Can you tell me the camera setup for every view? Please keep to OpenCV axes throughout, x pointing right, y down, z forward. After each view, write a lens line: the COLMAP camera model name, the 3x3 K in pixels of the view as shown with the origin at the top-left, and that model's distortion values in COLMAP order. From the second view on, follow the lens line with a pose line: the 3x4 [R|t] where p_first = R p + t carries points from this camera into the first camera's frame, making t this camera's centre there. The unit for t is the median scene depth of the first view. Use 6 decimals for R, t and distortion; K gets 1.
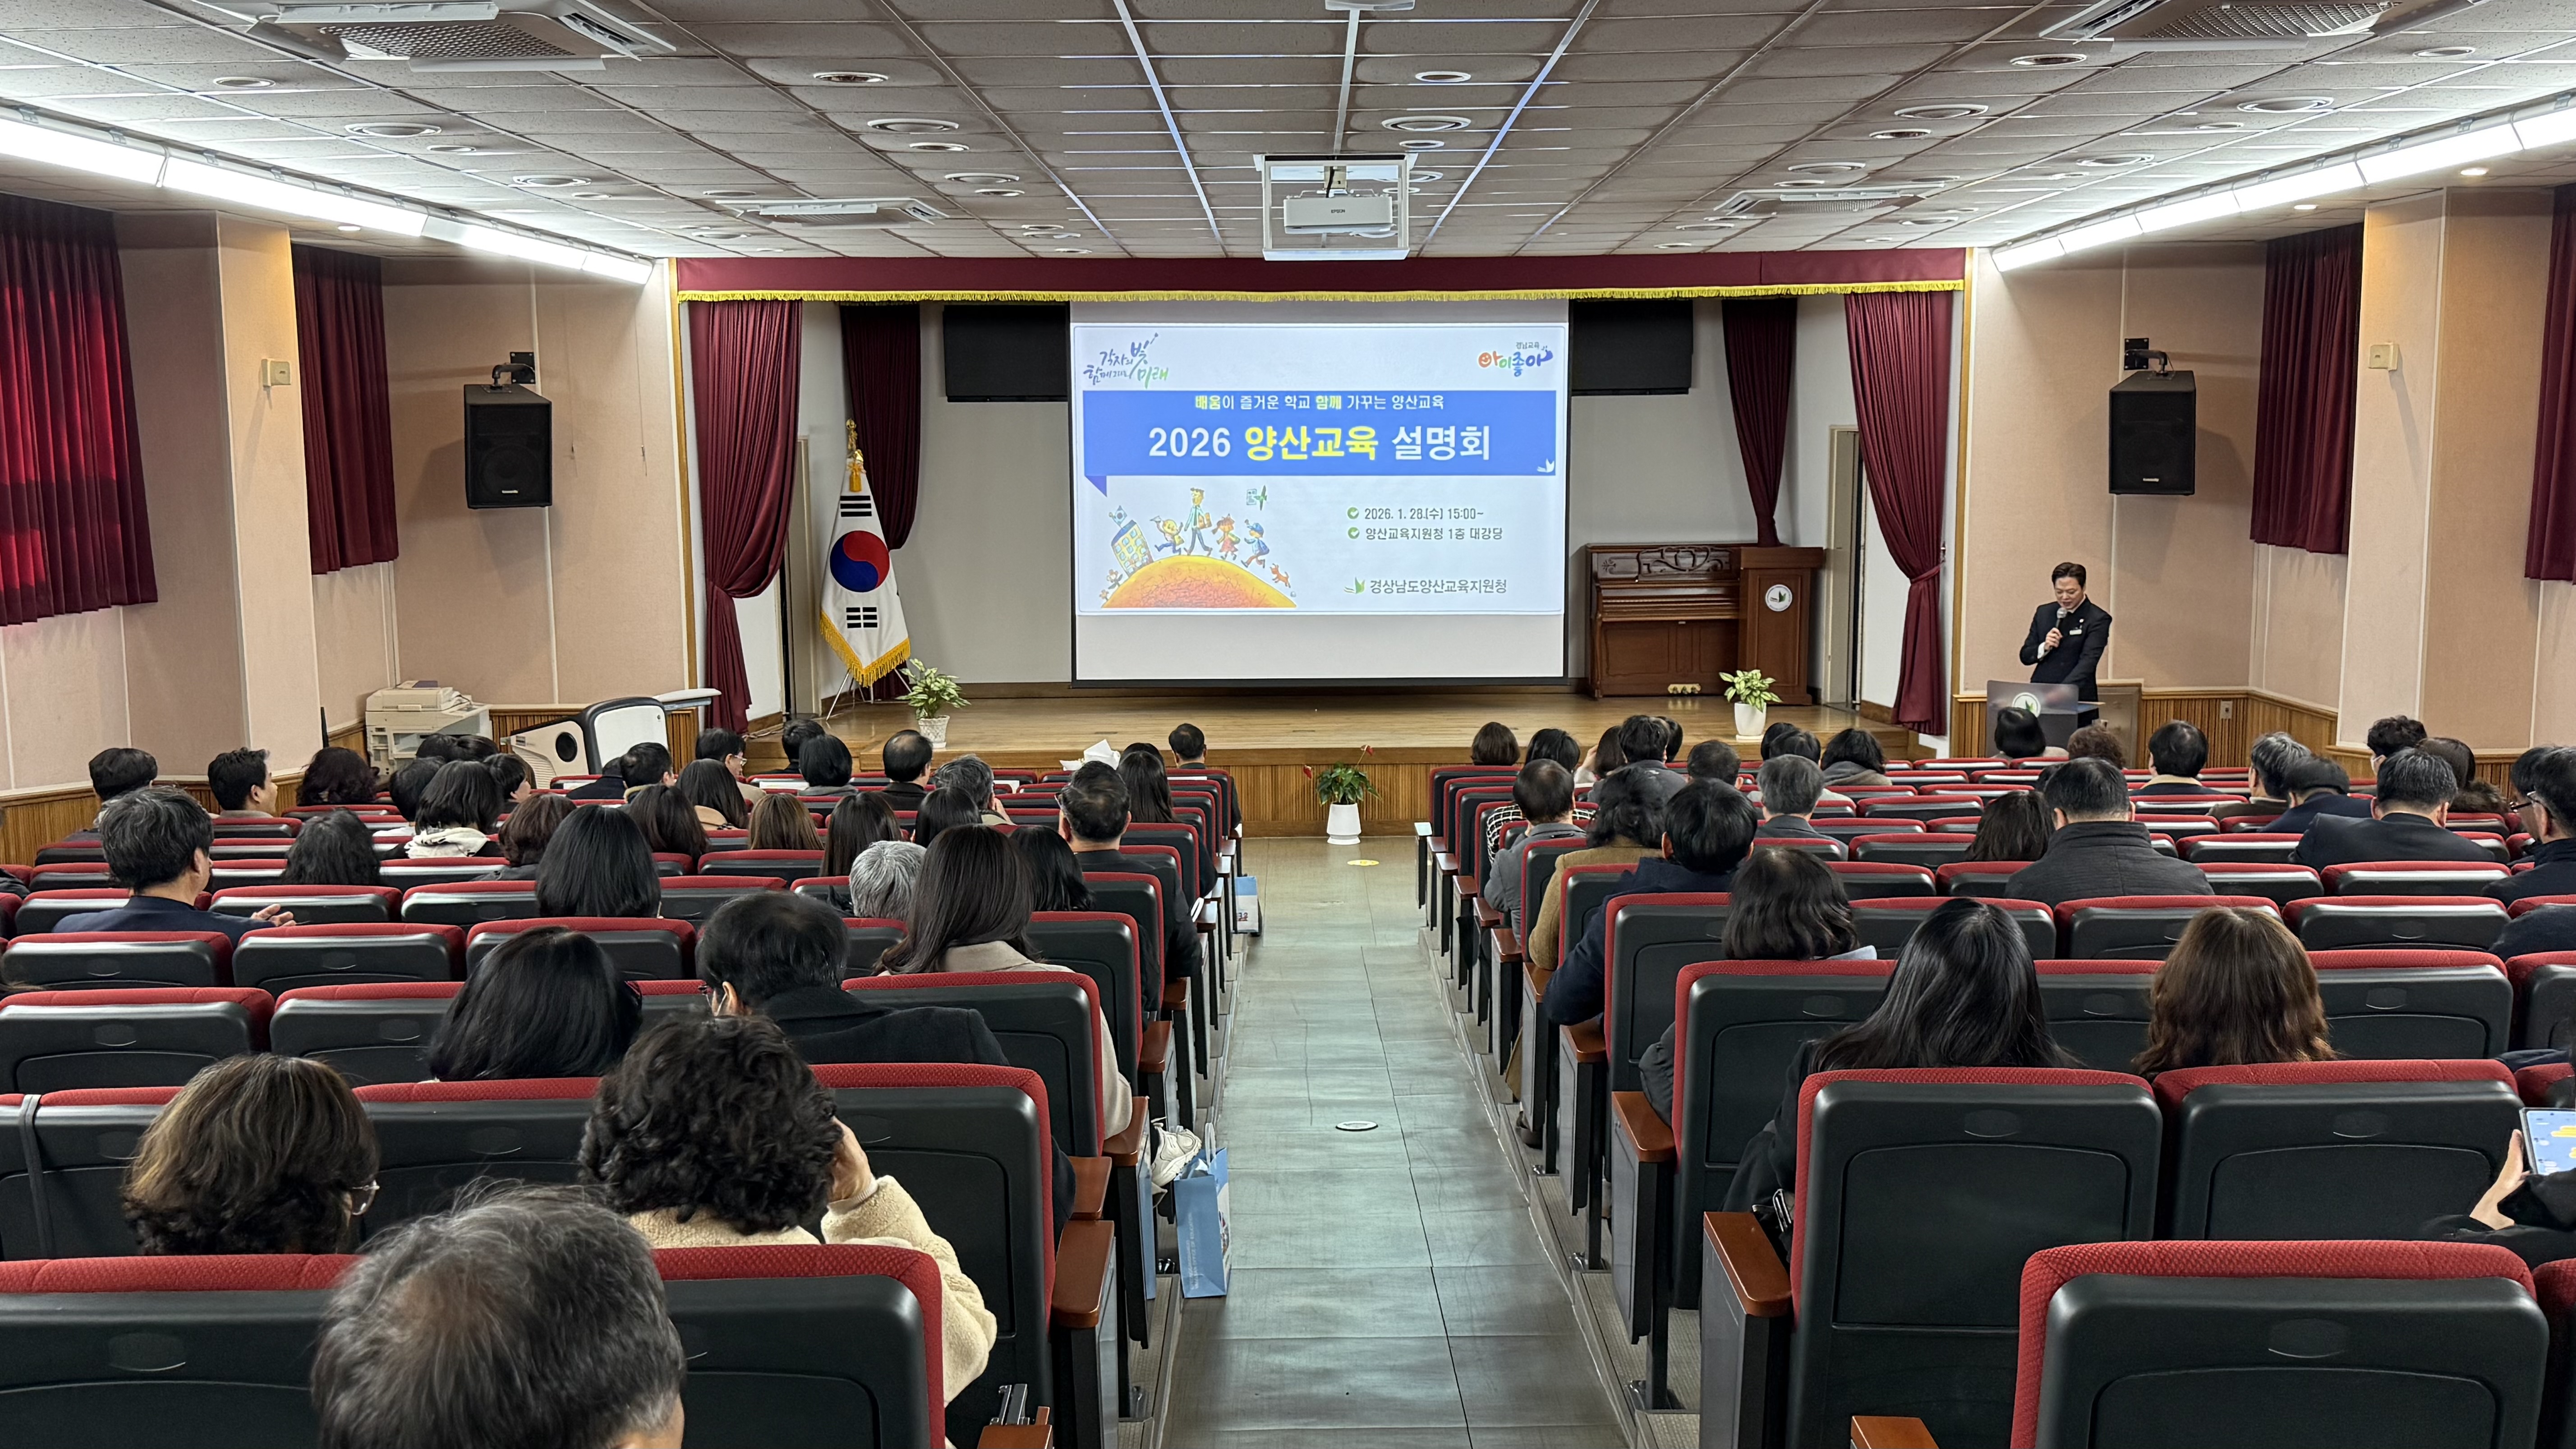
lens RADIAL K [[2276.8, 0, 1288.0], [0, 2276.8, 724.5], [0, 0, 1]] dist [0.087294, -0.396954]
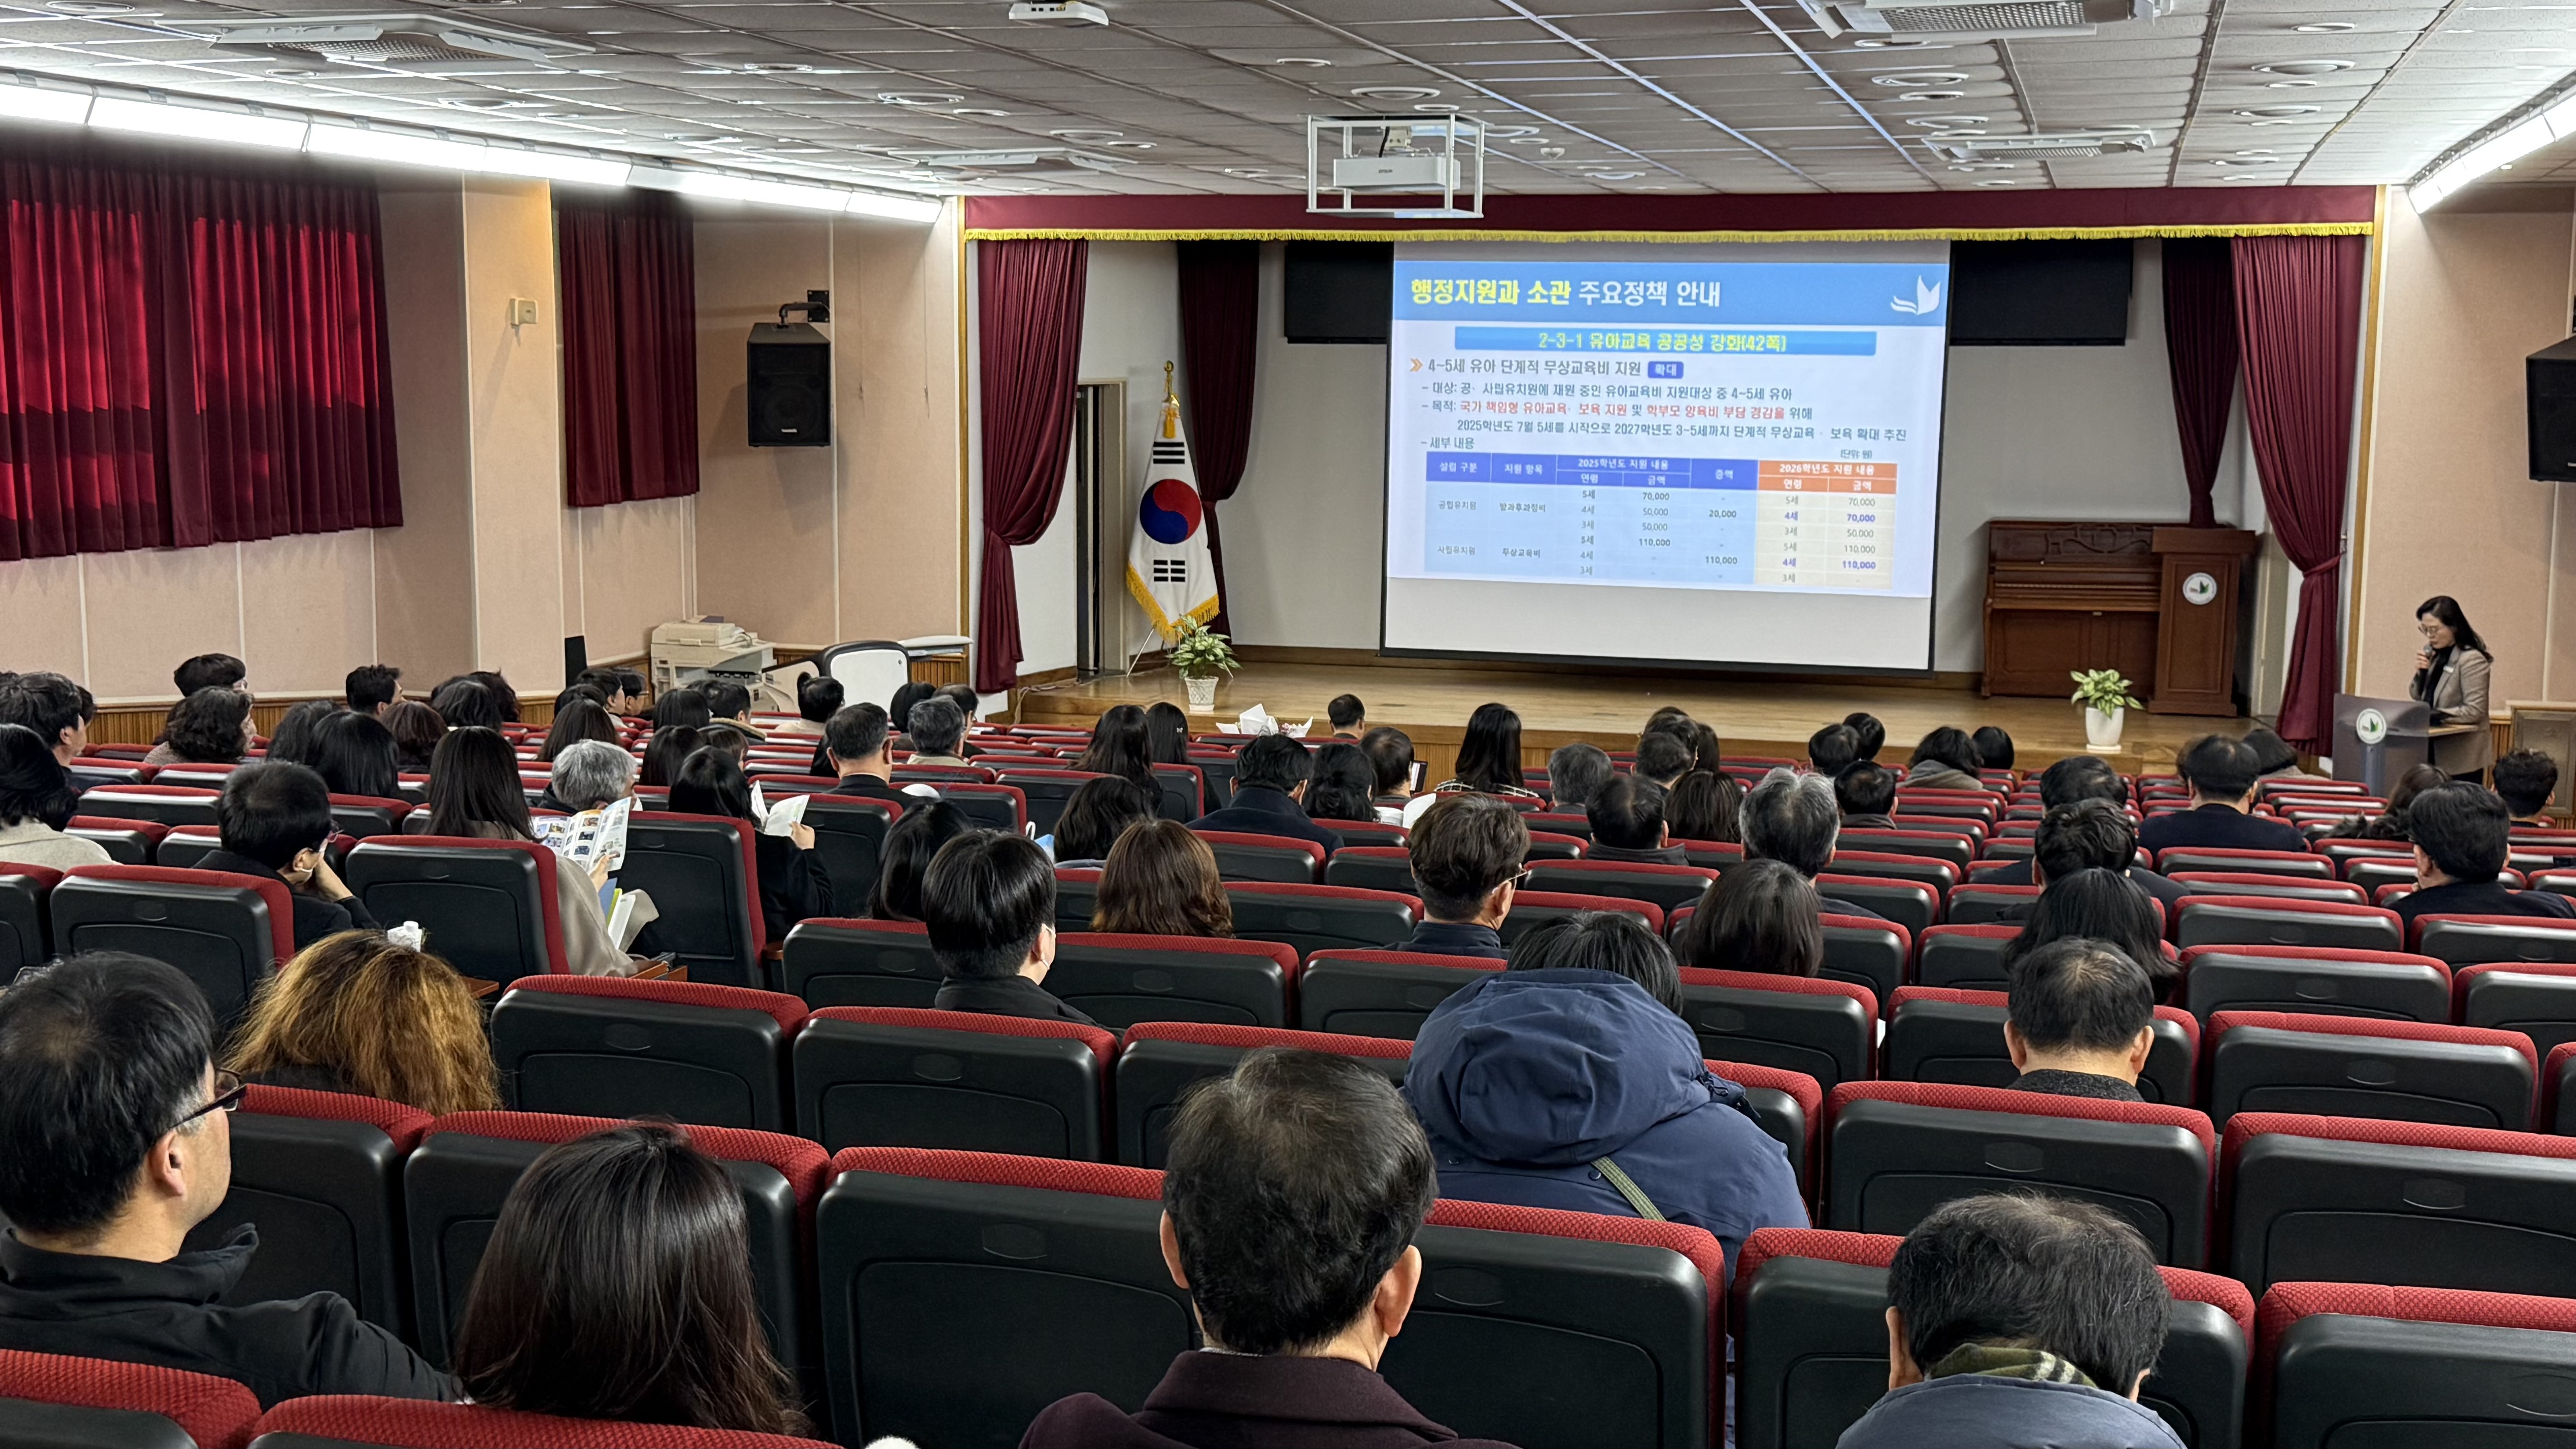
lens RADIAL K [[2766.1, 0, 1288.0], [0, 2766.1, 724.5], [0, 0, 1]] dist [-0.014174, -0.006870]
pose [[0.958521, 0.053382, -0.279979, 0.204676], [-0.052761, 0.998559, 0.009761, 0.003126], [0.280097, 0.005416, 0.959956, -0.094280]]
